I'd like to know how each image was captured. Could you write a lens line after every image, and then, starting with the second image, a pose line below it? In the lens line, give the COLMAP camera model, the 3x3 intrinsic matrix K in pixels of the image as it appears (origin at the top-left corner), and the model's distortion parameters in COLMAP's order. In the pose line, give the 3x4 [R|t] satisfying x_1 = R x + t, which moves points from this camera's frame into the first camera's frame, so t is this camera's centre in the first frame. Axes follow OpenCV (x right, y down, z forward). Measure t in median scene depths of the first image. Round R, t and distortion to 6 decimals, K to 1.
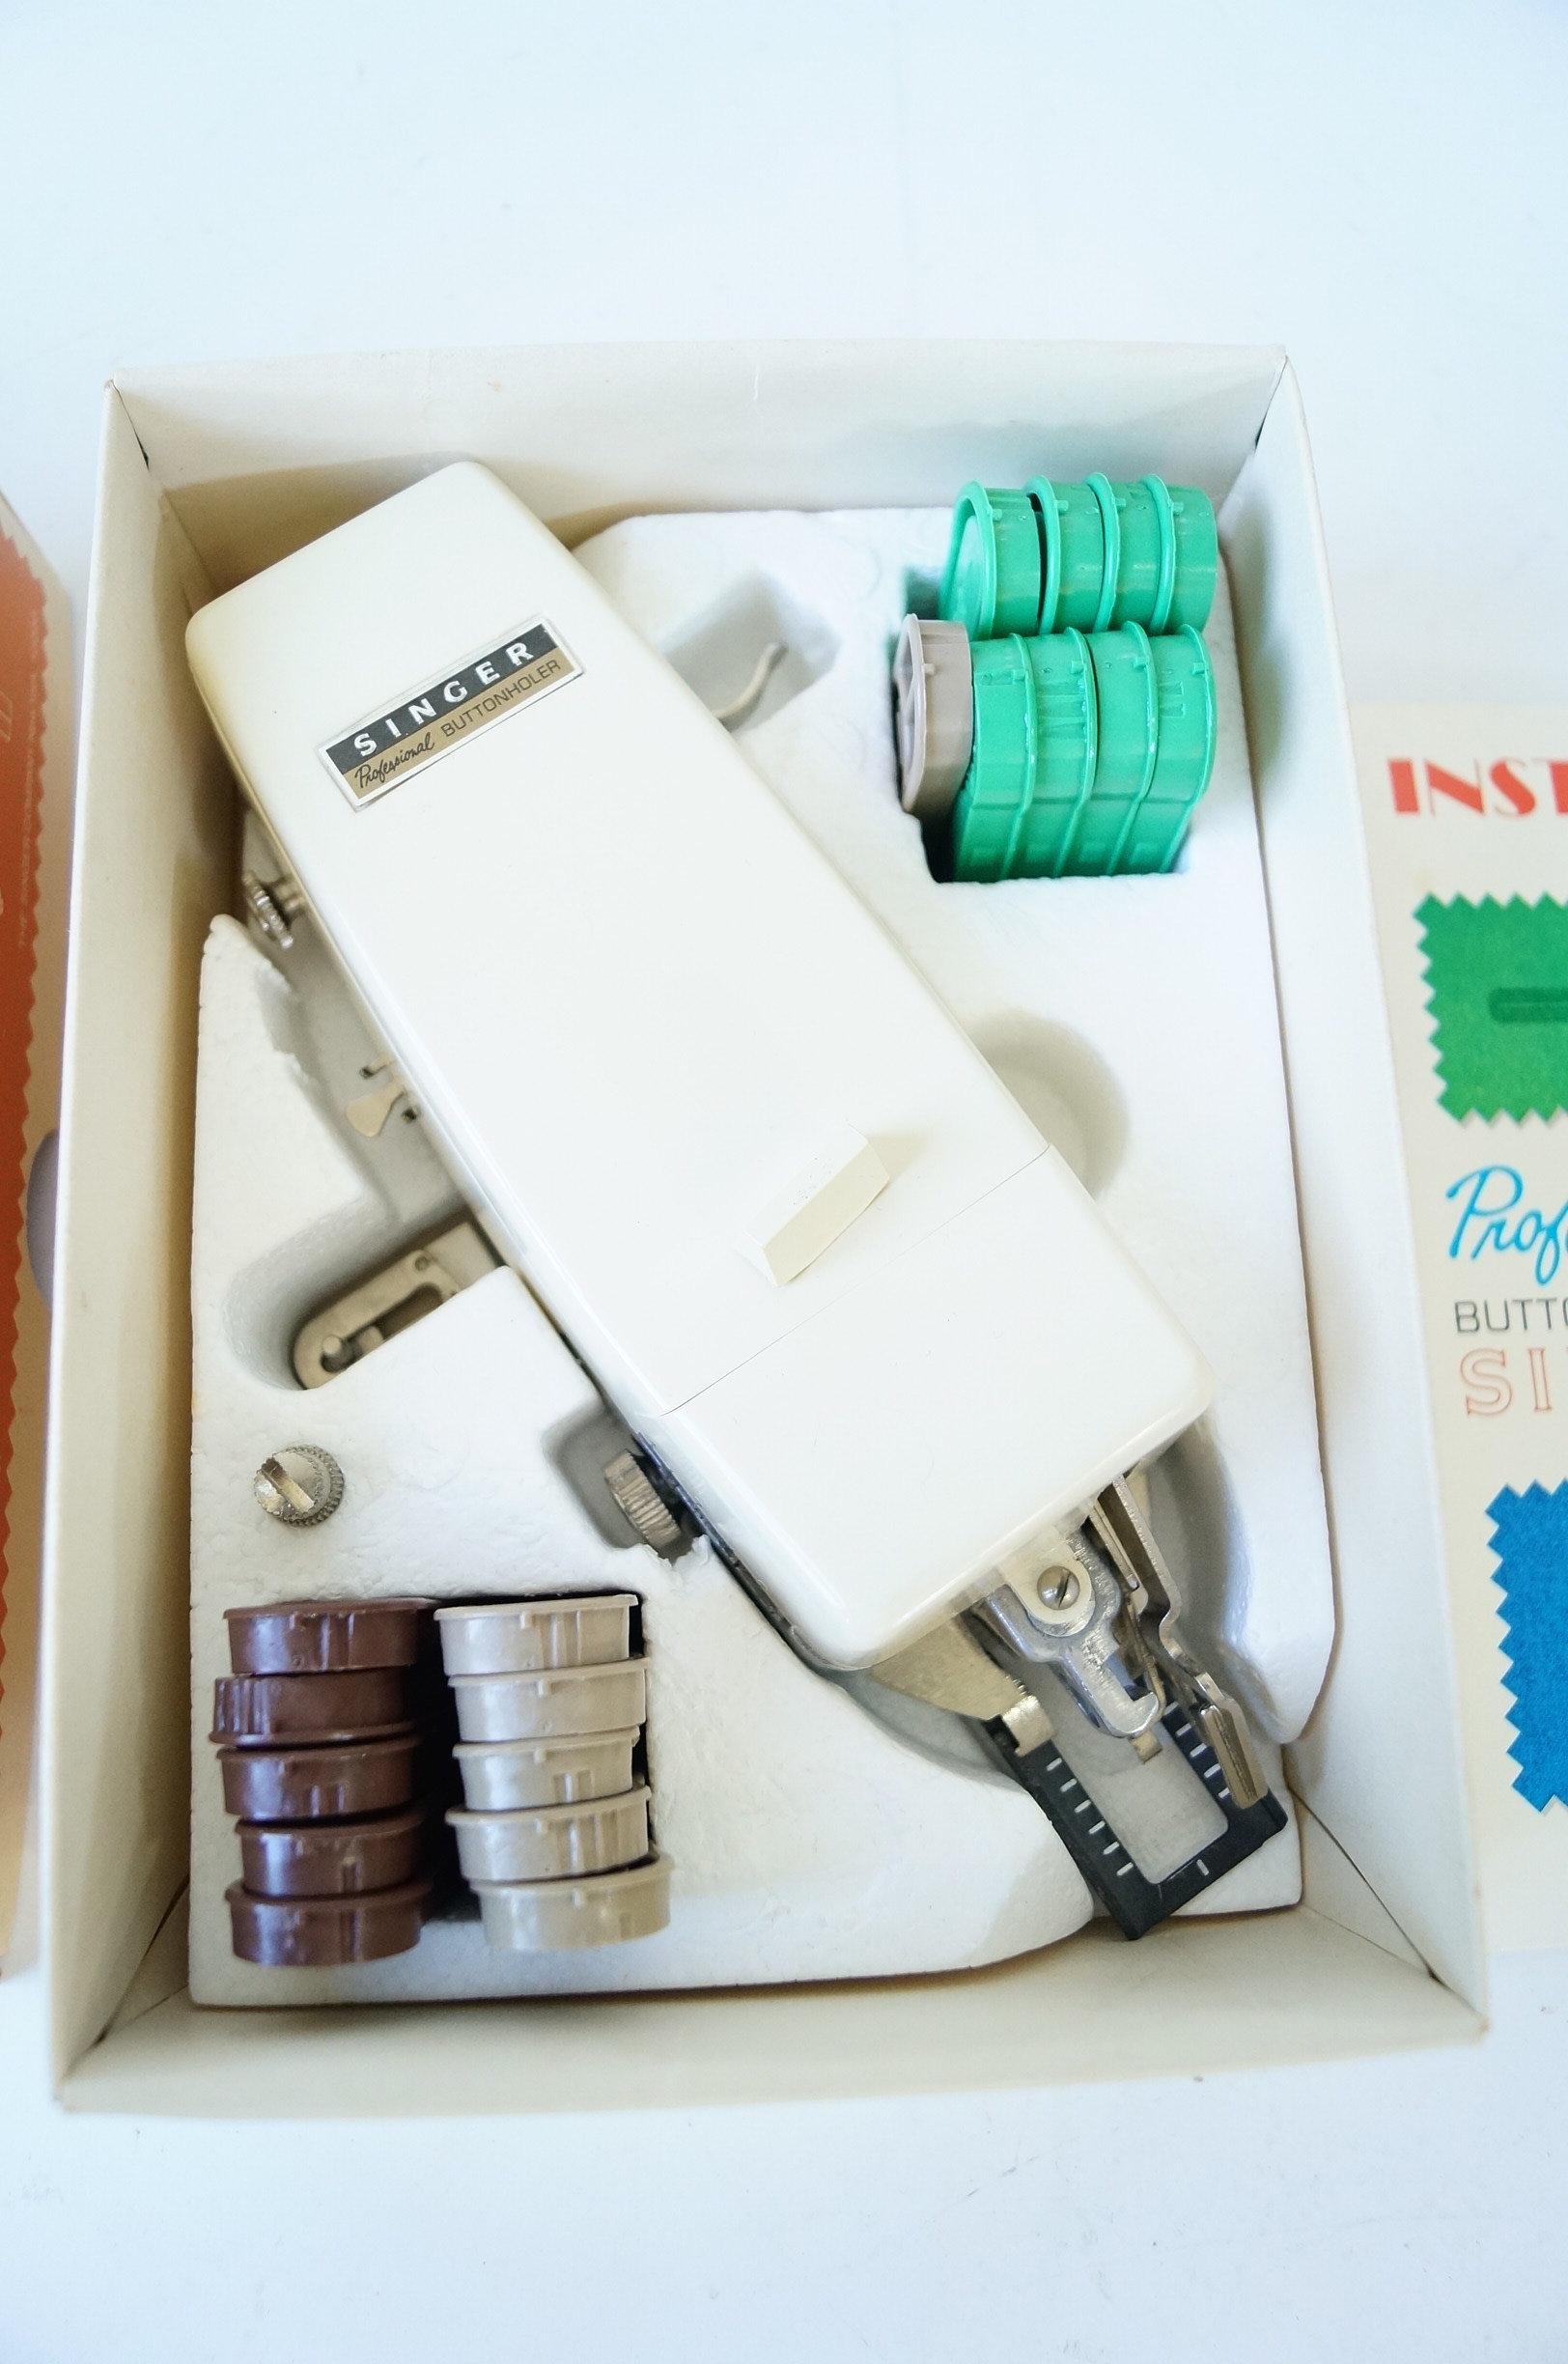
lens RADIAL K [[1934.9, 0, 790.0], [0, 1934.9, 1300.7], [0, 0, 1]] dist [-0.080589, 0.005265]
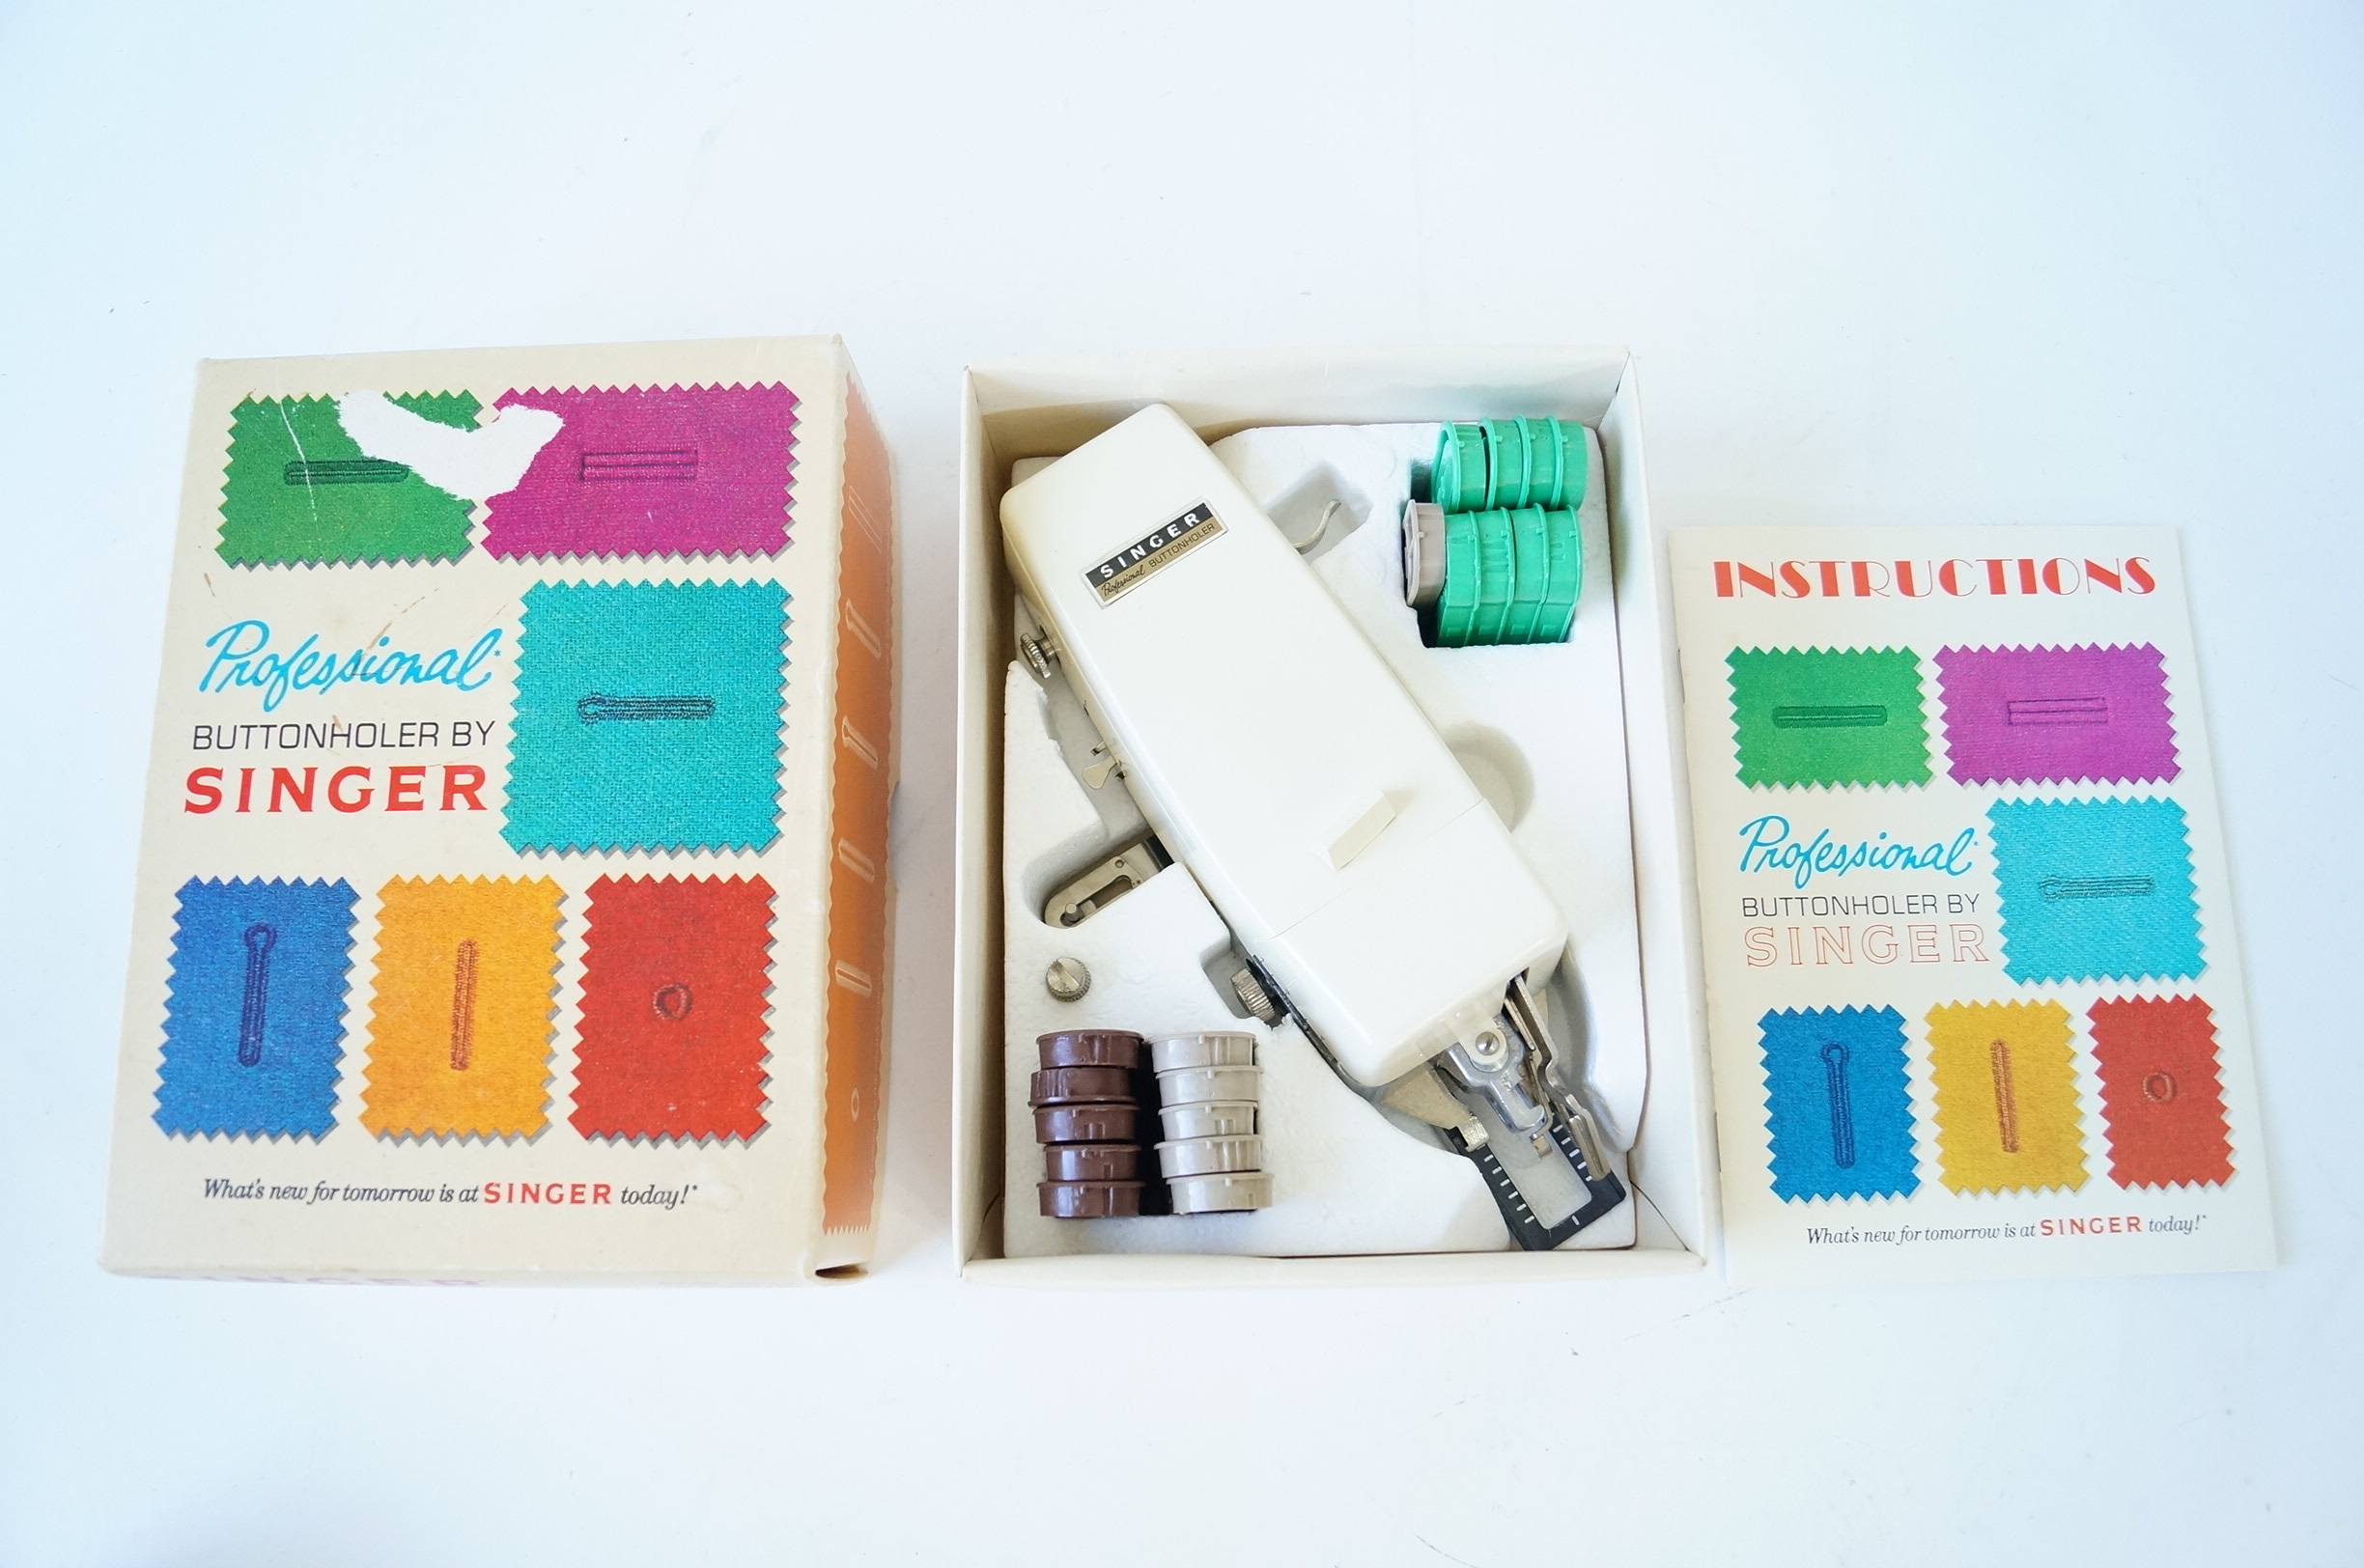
lens RADIAL K [[1934.9, 0, 1173.2], [0, 1934.9, 794.5], [0, 0, 1]] dist [-0.080589, 0.005265]
pose [[0.997211, 0.014521, -0.073202, -0.023001], [-0.020770, 0.996135, -0.085348, 0.072252], [0.071679, 0.086630, 0.993659, -0.773753]]
